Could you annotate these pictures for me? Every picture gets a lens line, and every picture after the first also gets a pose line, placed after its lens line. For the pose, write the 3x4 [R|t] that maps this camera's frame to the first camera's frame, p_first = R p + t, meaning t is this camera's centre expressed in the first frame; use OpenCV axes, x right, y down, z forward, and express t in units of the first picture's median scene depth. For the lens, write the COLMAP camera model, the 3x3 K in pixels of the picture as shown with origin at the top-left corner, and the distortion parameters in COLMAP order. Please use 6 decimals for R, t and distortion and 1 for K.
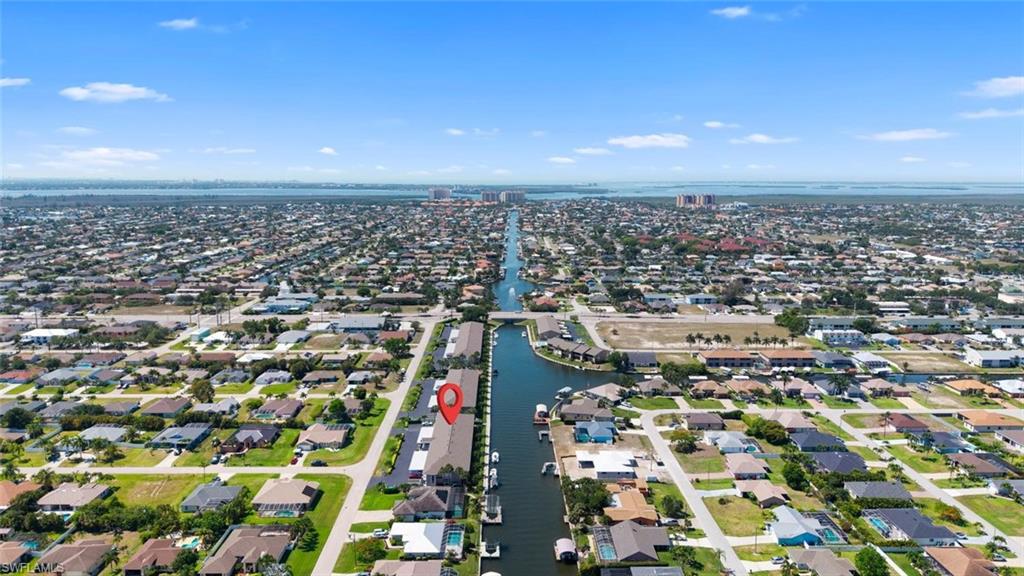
lens RADIAL K [[683.2, 0, 512.0], [0, 683.2, 288.0], [0, 0, 1]] dist [0.039417, -0.050212]
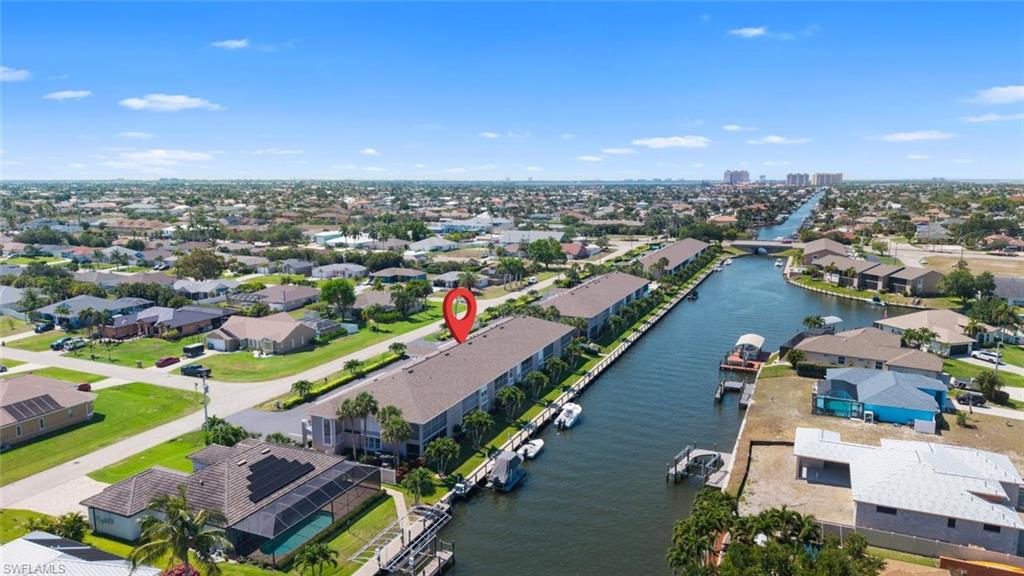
lens RADIAL K [[688.6, 0, 512.0], [0, 688.6, 288.0], [0, 0, 1]] dist [0.029094, -0.033918]
pose [[0.907936, 0.062682, -0.414395, 0.083537], [-0.065204, 0.997839, 0.008073, 0.147088], [0.414006, 0.019690, 0.910061, 0.534801]]
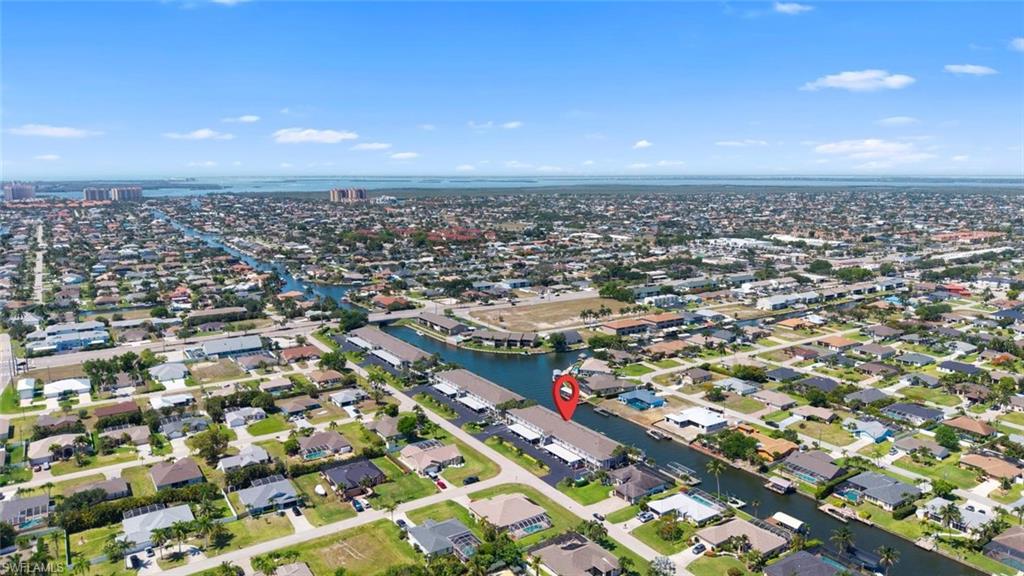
lens RADIAL K [[689.2, 0, 513.8], [0, 689.2, 270.2], [0, 0, 1]] dist [0.047384, -0.062020]
pose [[0.841614, -0.079069, 0.534261, -0.573904], [0.089004, 0.996005, 0.007199, -0.023592], [-0.532696, 0.041493, 0.845289, 0.133552]]
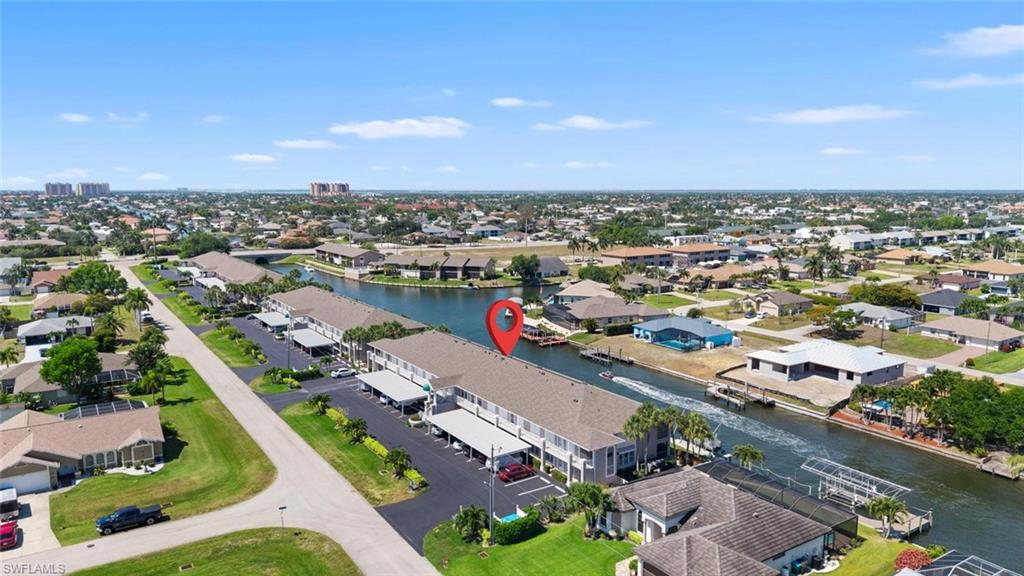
lens RADIAL K [[688.6, 0, 512.0], [0, 688.6, 288.0], [0, 0, 1]] dist [0.029094, -0.033918]
pose [[0.844899, -0.078203, 0.529179, -0.235824], [0.088589, 0.996052, 0.005755, 0.144169], [-0.527540, 0.042017, 0.848491, 0.558267]]
